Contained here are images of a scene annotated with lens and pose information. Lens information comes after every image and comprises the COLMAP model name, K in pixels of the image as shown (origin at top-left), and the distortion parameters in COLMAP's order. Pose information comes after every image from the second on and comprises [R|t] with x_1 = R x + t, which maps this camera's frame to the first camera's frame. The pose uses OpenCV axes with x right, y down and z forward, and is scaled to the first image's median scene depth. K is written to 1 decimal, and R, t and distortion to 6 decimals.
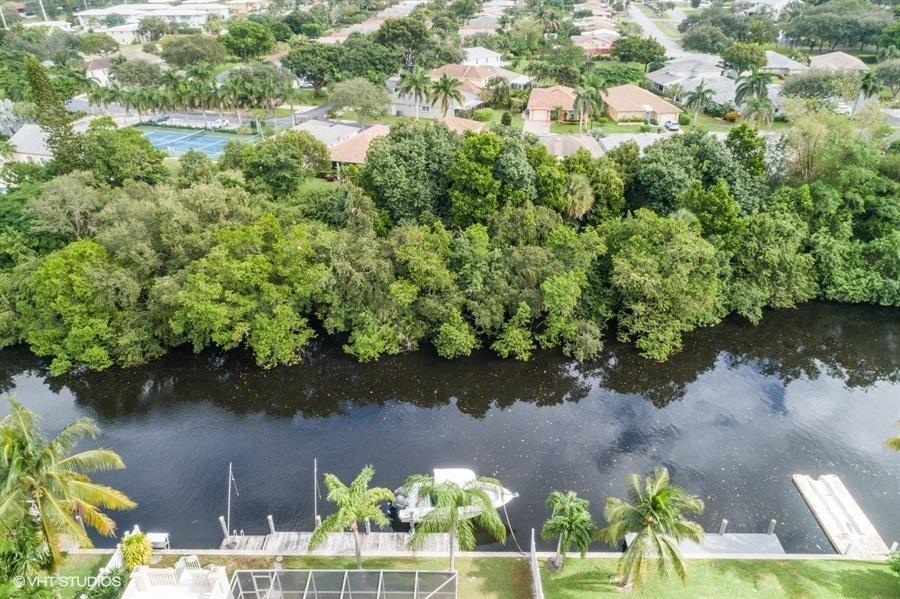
lens RADIAL K [[657.6, 0, 450.0], [0, 657.6, 299.5], [0, 0, 1]] dist [-0.003721, -0.002862]
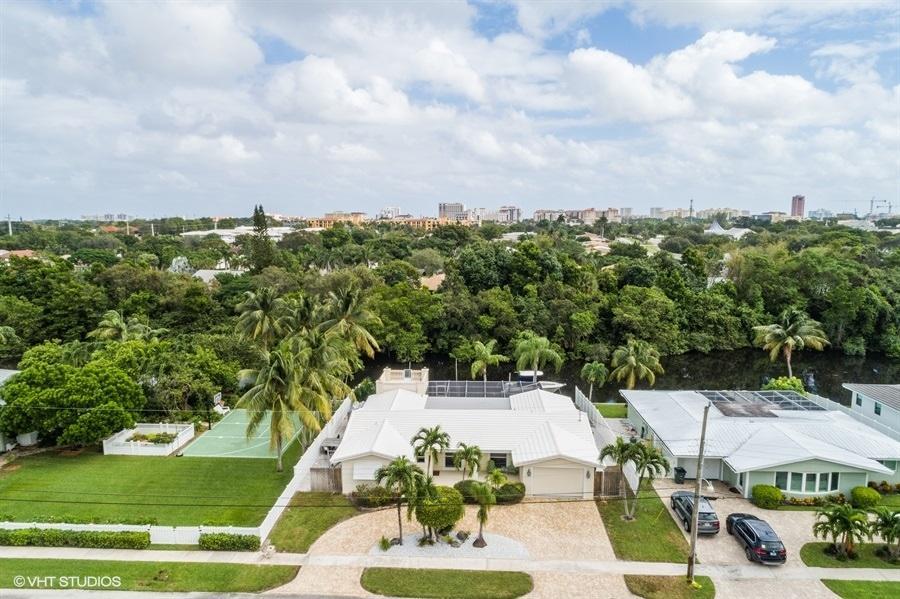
lens RADIAL K [[657.6, 0, 450.0], [0, 657.6, 299.5], [0, 0, 1]] dist [-0.003721, -0.002862]
pose [[0.999798, 0.014150, -0.014307, -0.127128], [-0.018321, 0.934151, -0.356408, 0.480965], [0.008321, 0.356598, 0.934221, -0.516346]]
